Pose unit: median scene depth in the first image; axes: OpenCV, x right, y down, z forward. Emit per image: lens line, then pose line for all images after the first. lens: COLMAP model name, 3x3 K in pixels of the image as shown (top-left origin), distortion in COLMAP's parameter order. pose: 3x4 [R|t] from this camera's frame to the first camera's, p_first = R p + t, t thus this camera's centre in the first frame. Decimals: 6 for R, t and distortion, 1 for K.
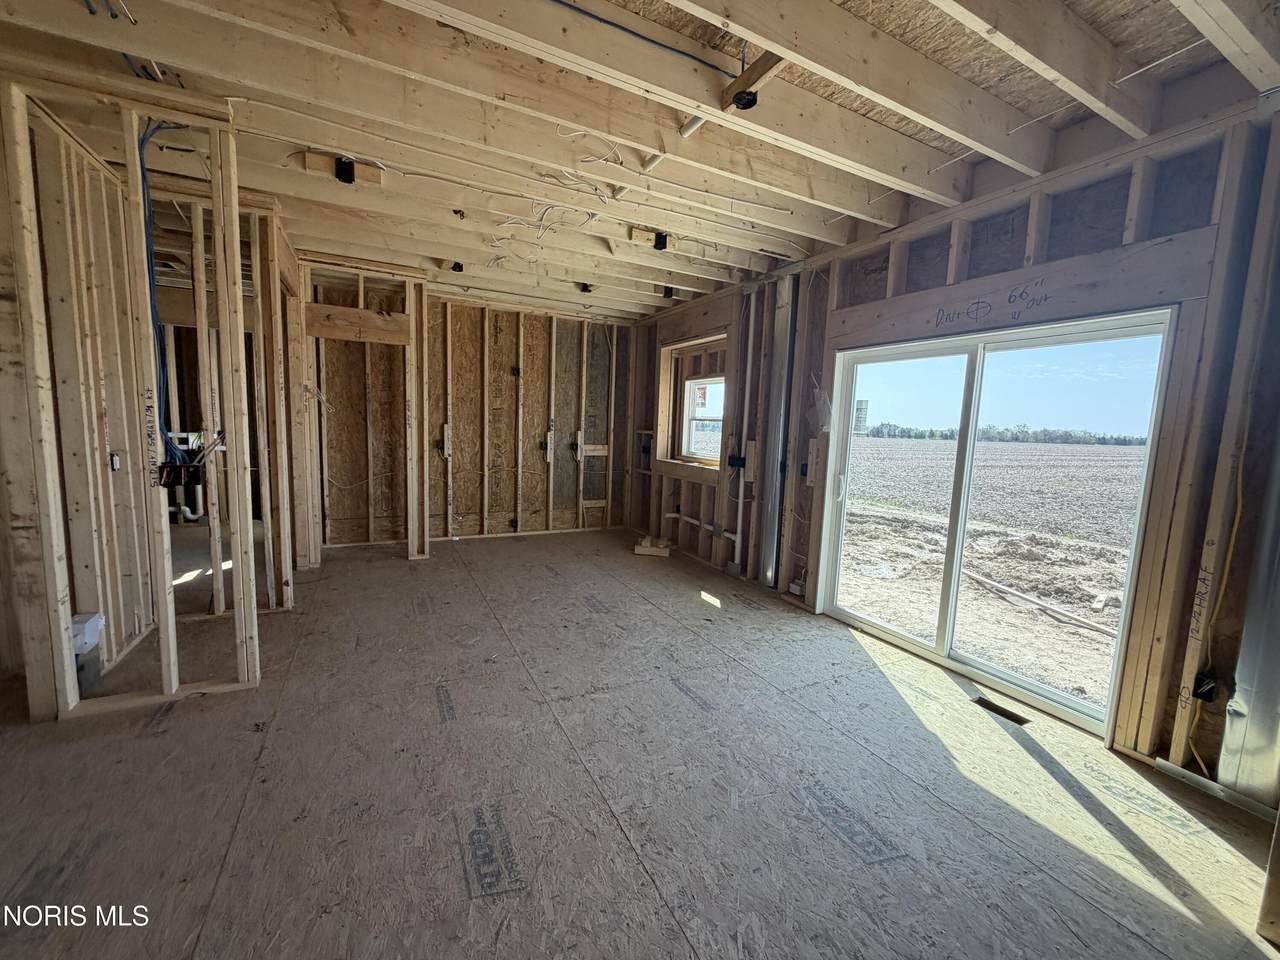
lens RADIAL K [[512.7, 0, 637.4], [0, 512.7, 483.4], [0, 0, 1]] dist [0.000514, 0.000214]
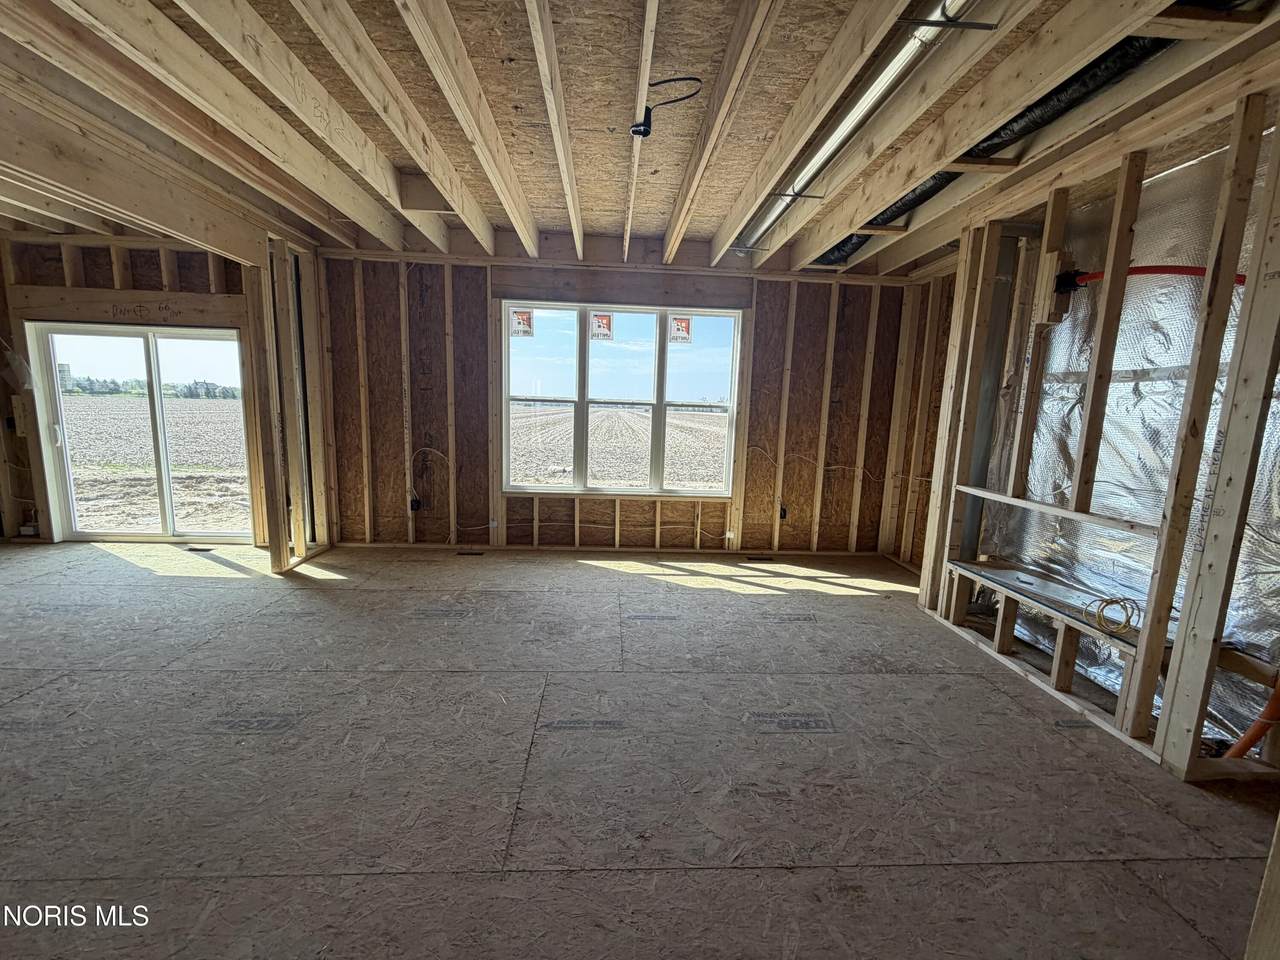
lens RADIAL K [[512.7, 0, 634.7], [0, 512.7, 482.1], [0, 0, 1]] dist [0.000514, 0.000214]
pose [[0.417635, -0.154224, 0.895431, -0.144814], [0.087943, 0.987724, 0.129103, 0.082776], [-0.904349, 0.024829, 0.426071, -0.777448]]
